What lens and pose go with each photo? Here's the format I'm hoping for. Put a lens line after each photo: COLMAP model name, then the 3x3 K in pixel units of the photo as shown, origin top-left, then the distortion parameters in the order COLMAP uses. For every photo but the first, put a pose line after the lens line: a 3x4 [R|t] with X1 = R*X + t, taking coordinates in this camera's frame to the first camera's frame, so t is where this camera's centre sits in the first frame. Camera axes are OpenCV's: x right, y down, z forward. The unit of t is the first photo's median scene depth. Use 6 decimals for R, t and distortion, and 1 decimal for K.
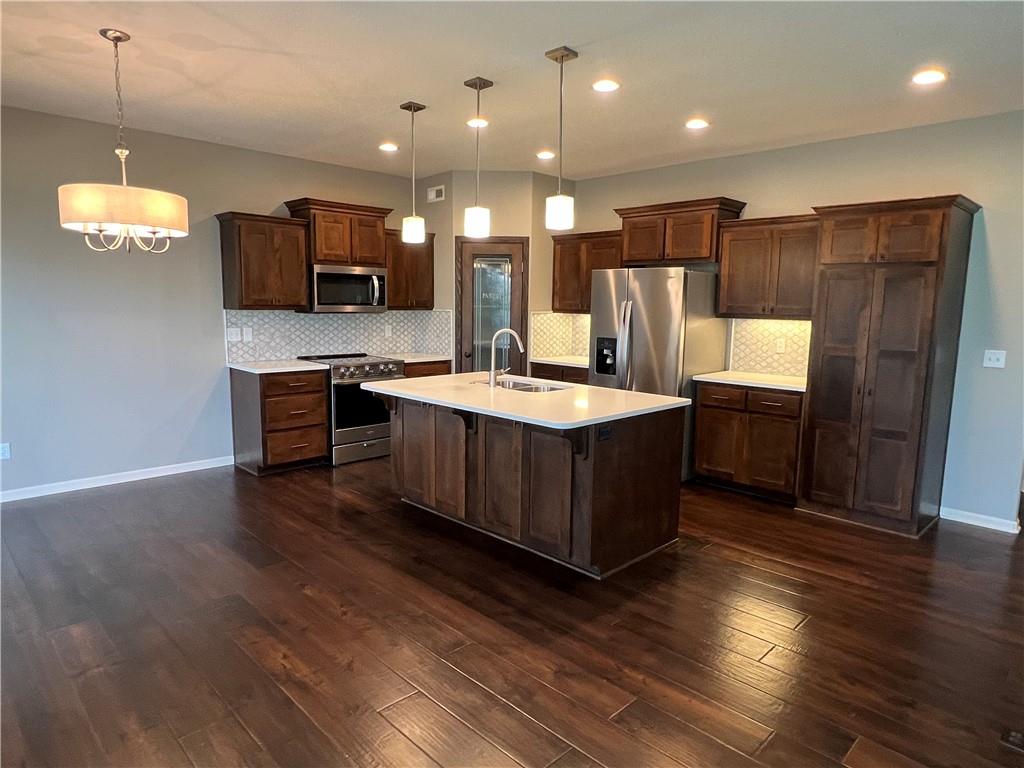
lens RADIAL K [[627.5, 0, 510.5], [0, 627.5, 387.7], [0, 0, 1]] dist [-0.004244, 0.000480]
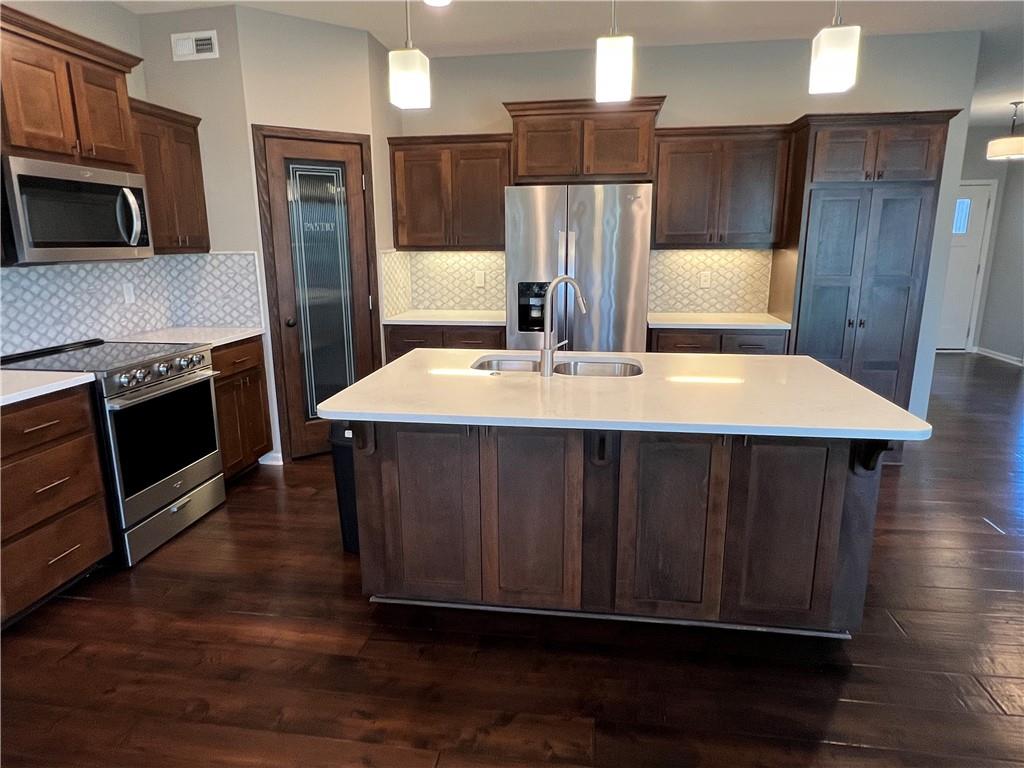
lens RADIAL K [[627.5, 0, 509.4], [0, 627.5, 384.3], [0, 0, 1]] dist [-0.004244, 0.000480]
pose [[0.798040, -0.153802, 0.582646, -0.330961], [0.101098, 0.987348, 0.122160, -0.056636], [-0.594063, -0.038584, 0.803493, 0.445175]]
